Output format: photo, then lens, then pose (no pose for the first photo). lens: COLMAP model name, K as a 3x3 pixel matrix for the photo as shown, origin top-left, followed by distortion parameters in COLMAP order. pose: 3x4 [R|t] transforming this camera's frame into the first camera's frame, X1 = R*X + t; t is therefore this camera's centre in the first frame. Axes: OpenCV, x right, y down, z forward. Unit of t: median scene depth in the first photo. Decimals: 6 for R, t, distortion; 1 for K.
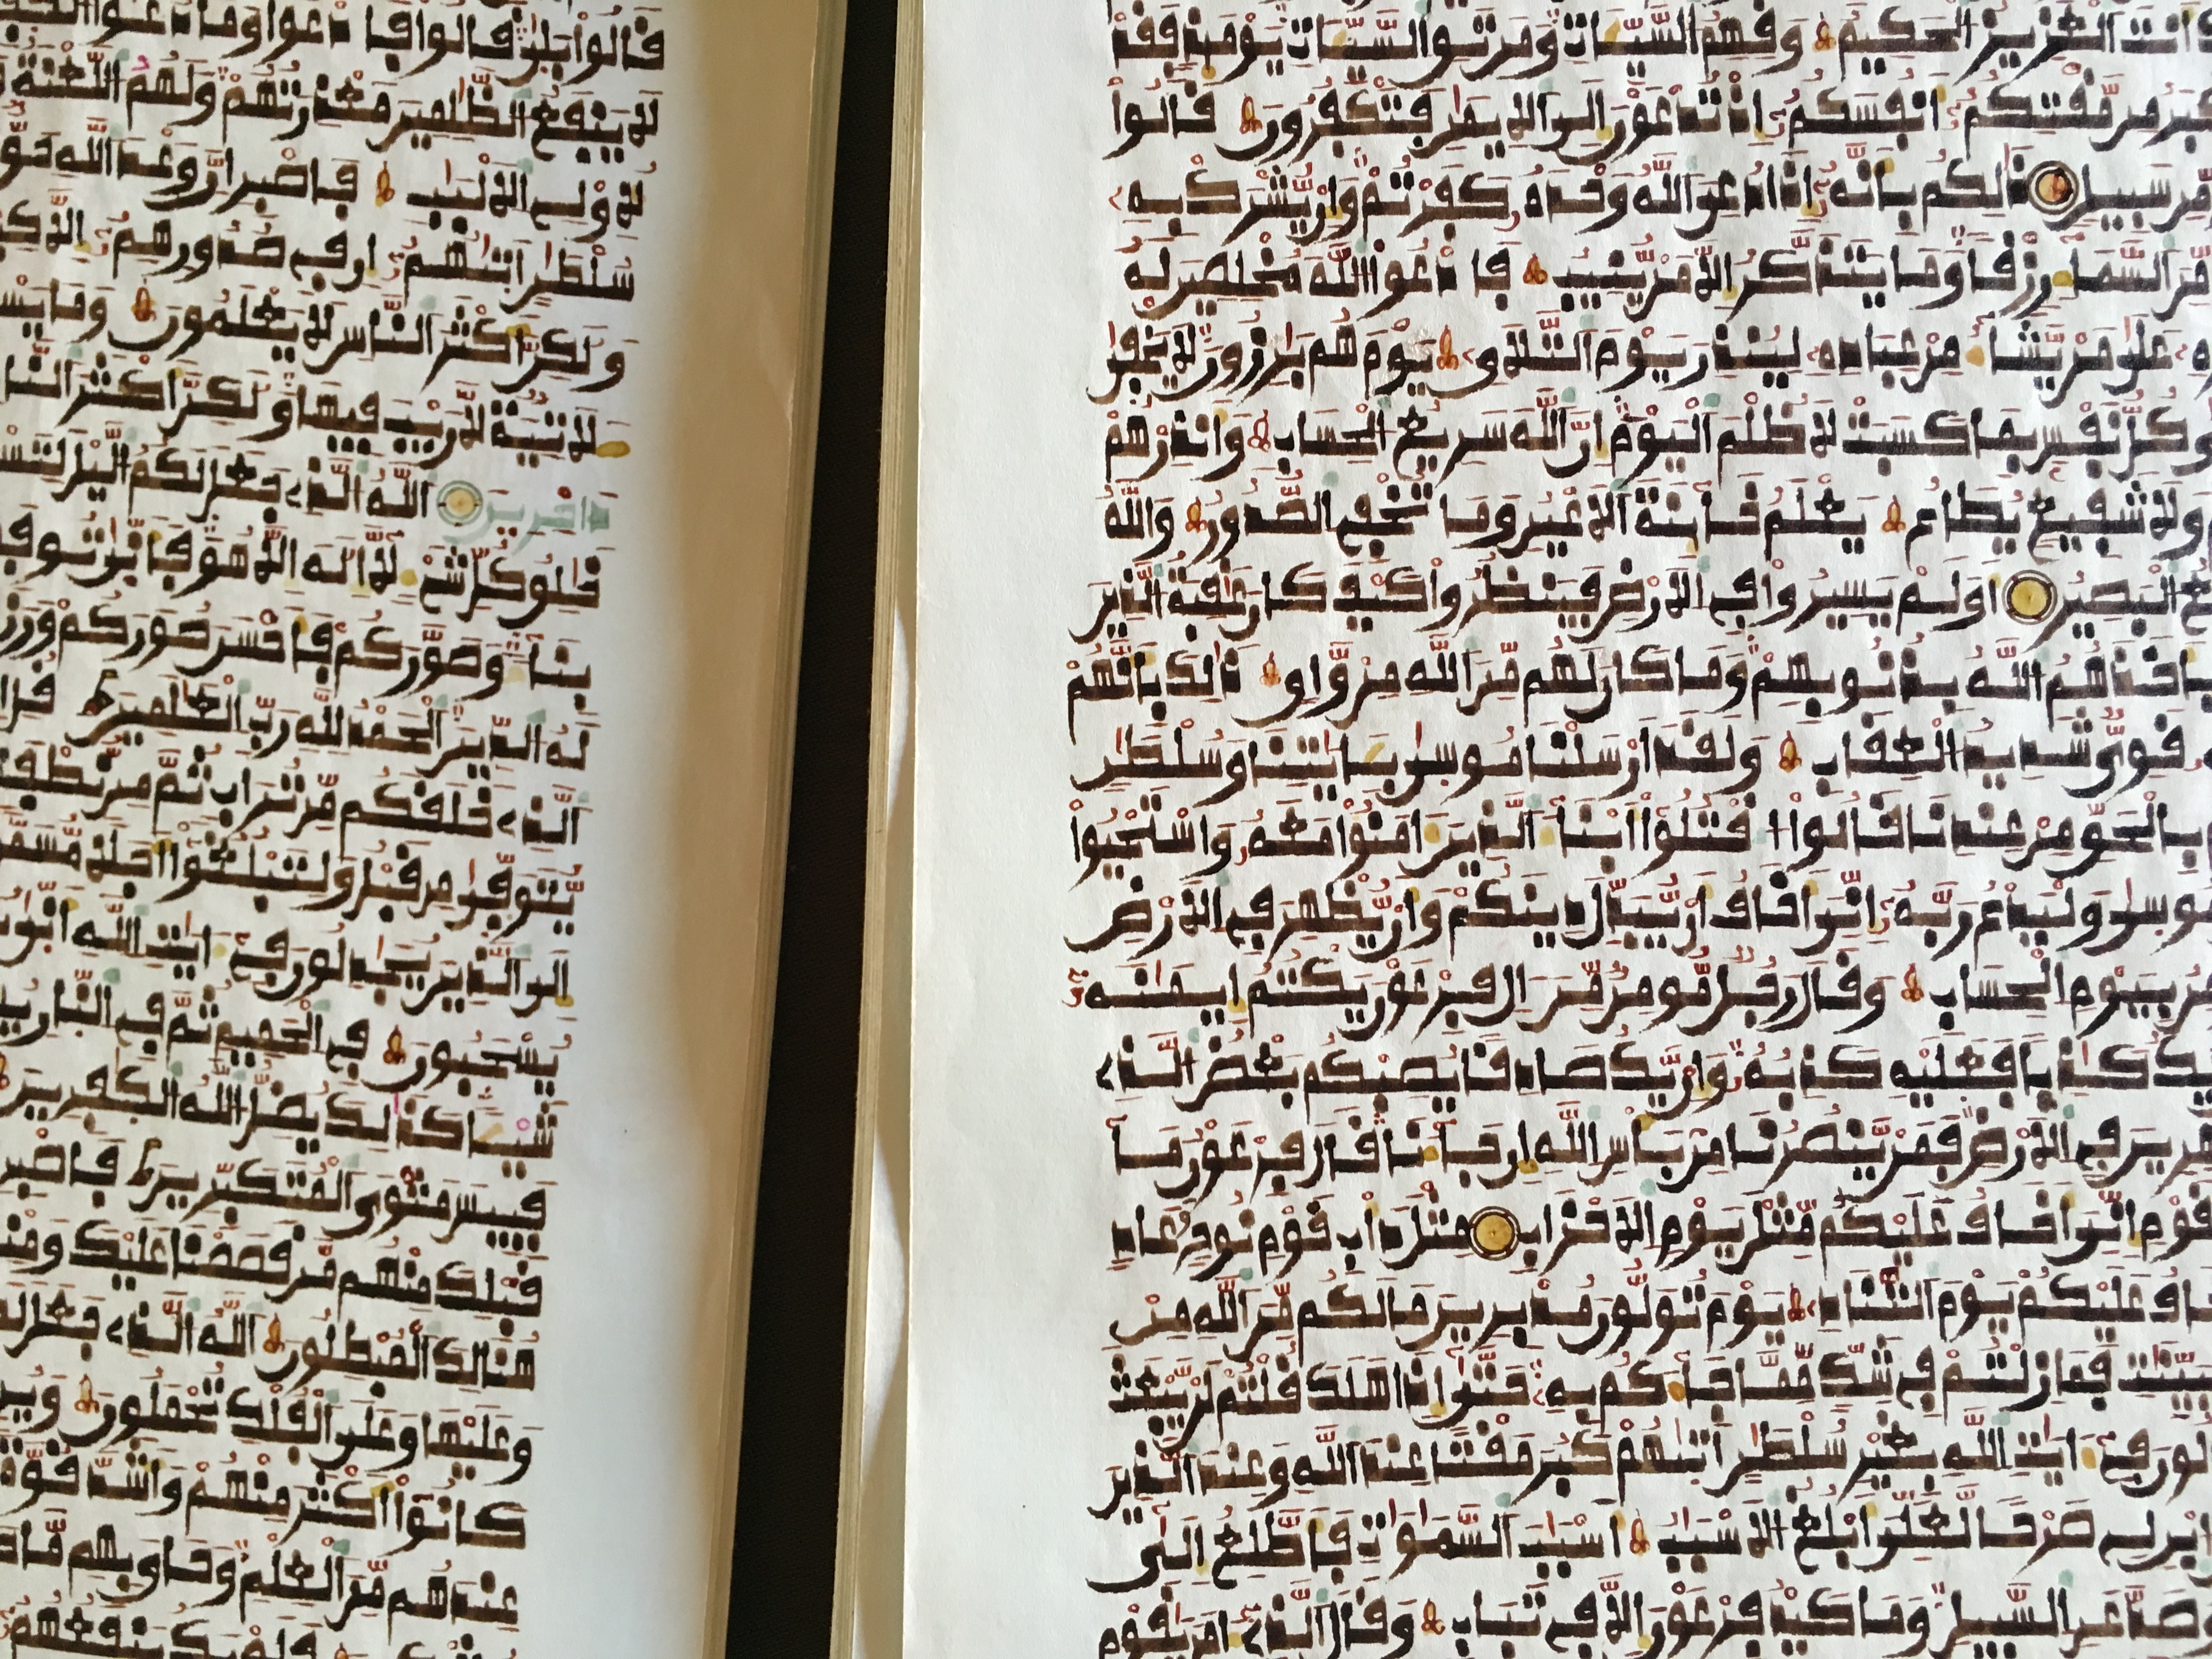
lens RADIAL K [[1992.4, 0, 1106.0], [0, 1992.4, 829.5], [0, 0, 1]] dist [0.083731, -0.150440]
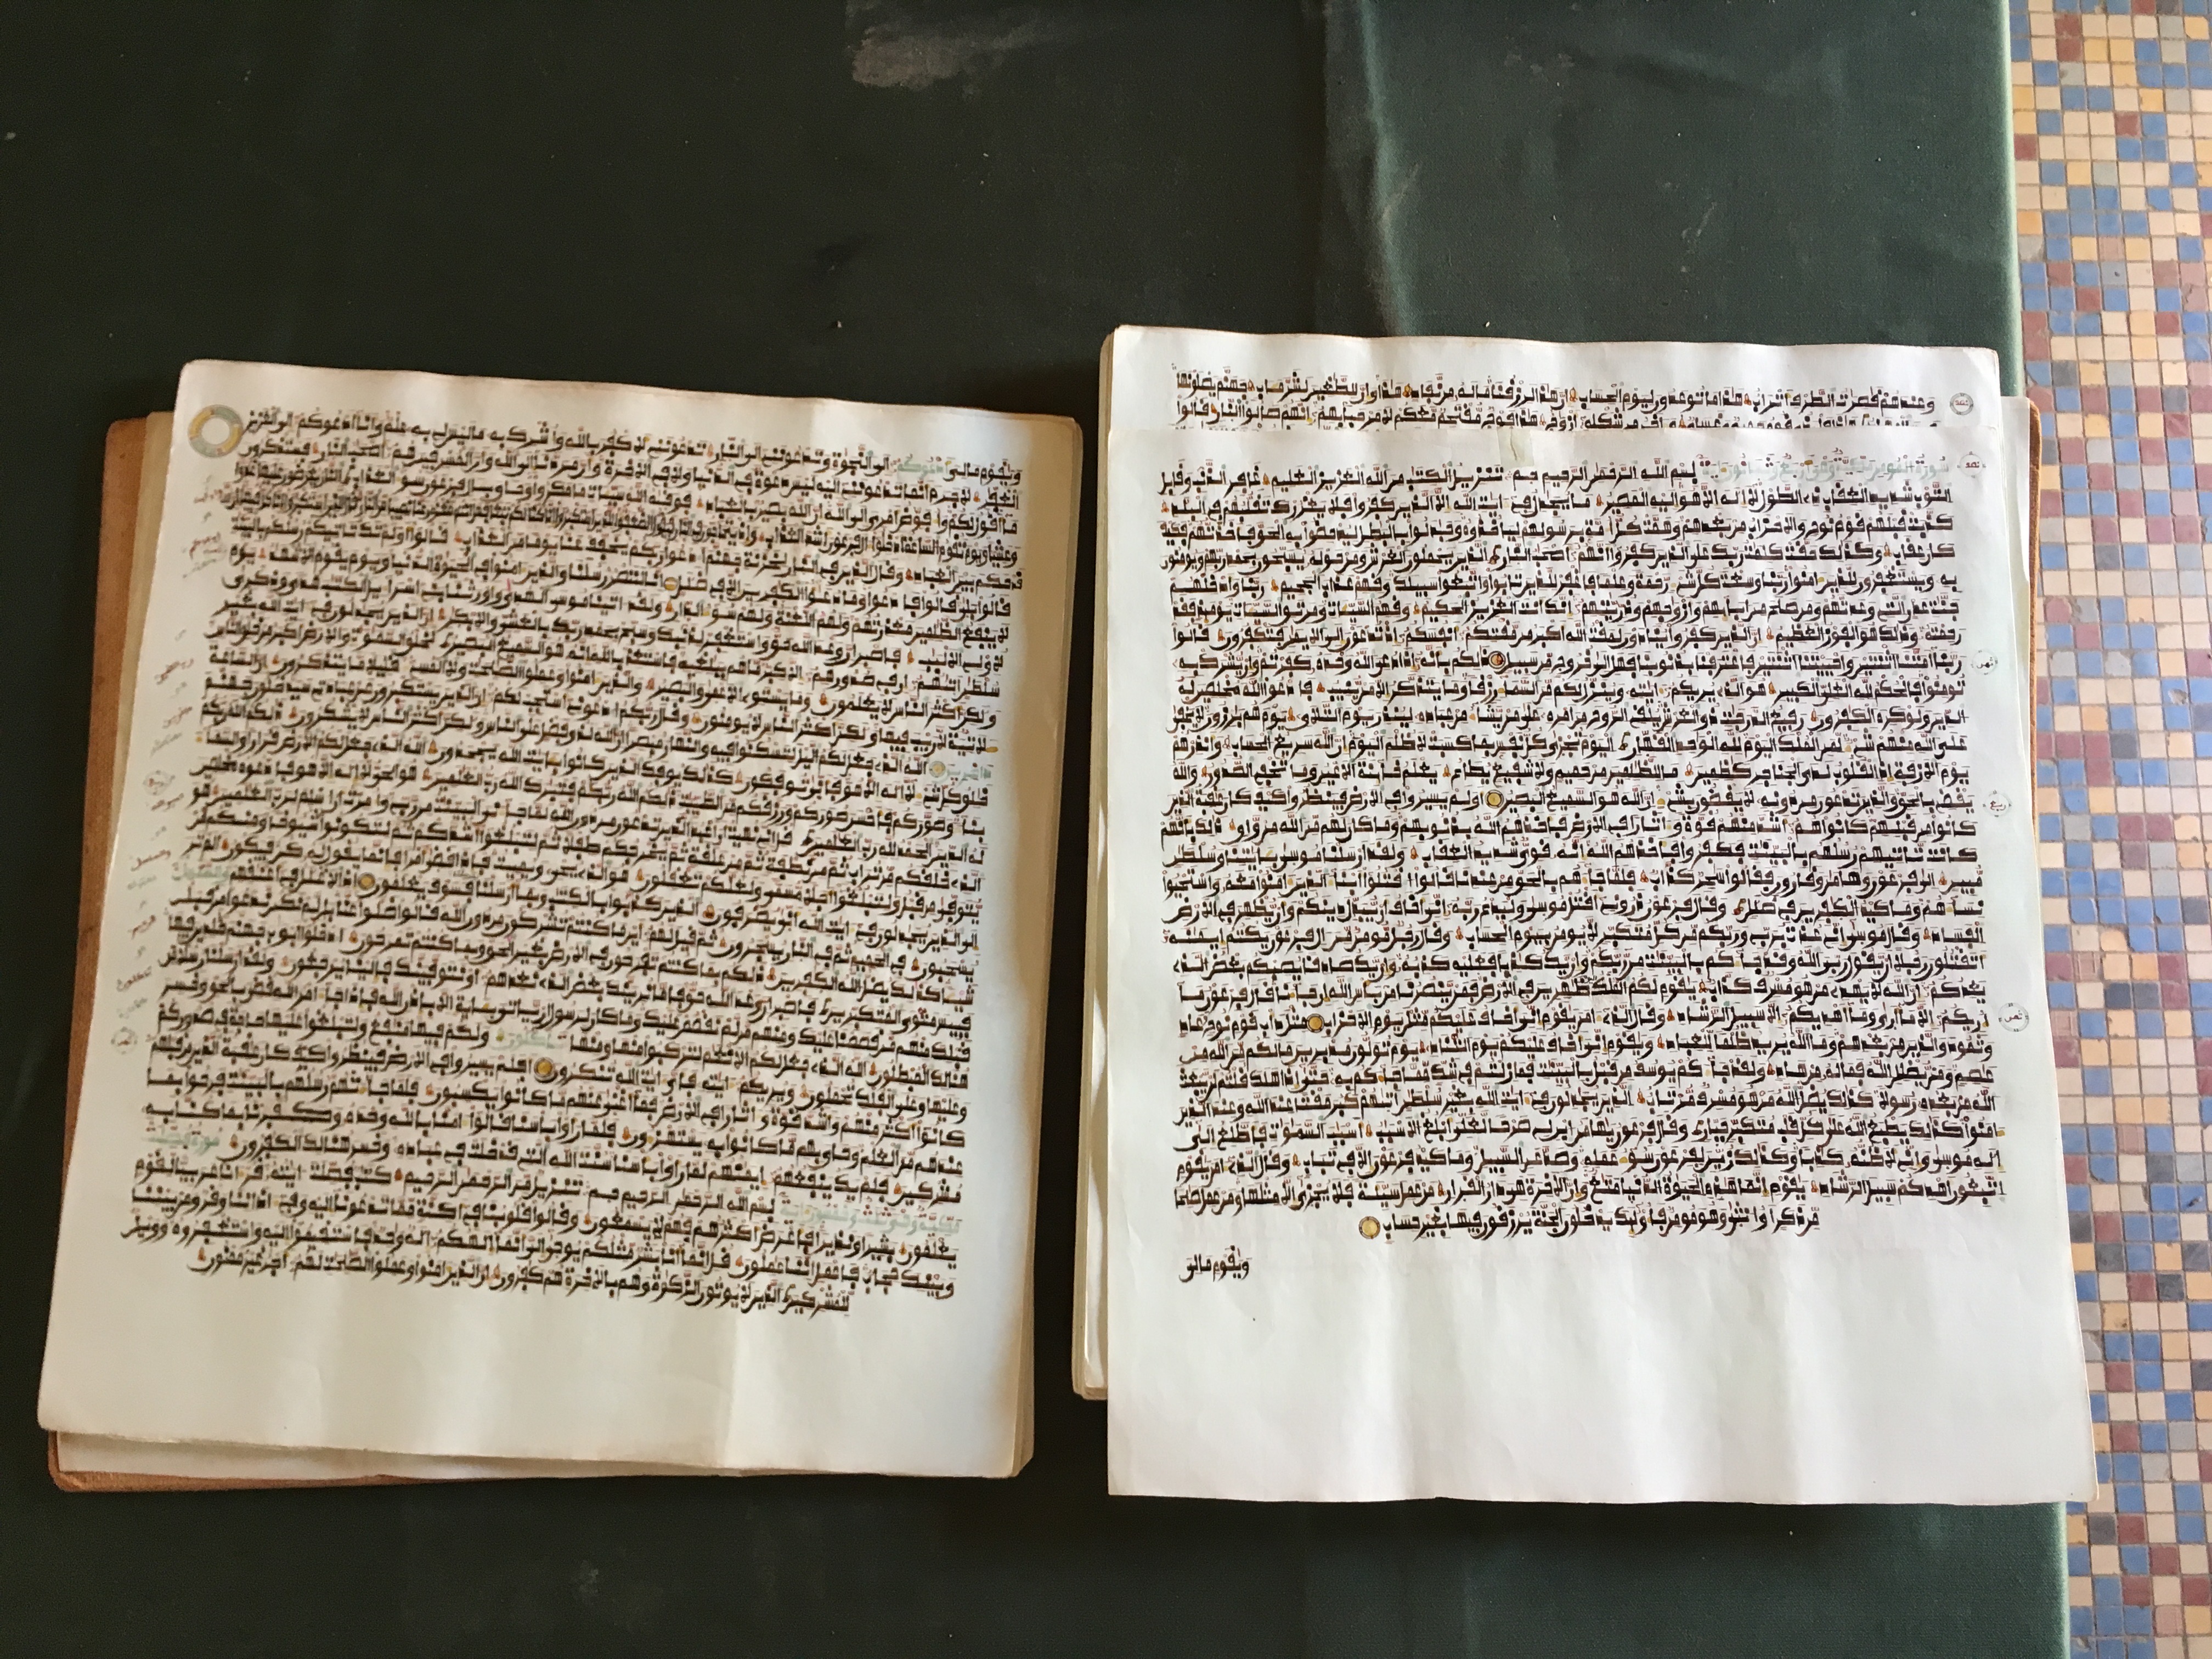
lens RADIAL K [[1992.4, 0, 1106.0], [0, 1992.4, 829.5], [0, 0, 1]] dist [0.083731, -0.150440]
pose [[0.999296, -0.004826, 0.037209, -0.201824], [0.010134, 0.989554, -0.143805, 0.331610], [-0.036126, 0.144081, 0.988906, -1.790908]]
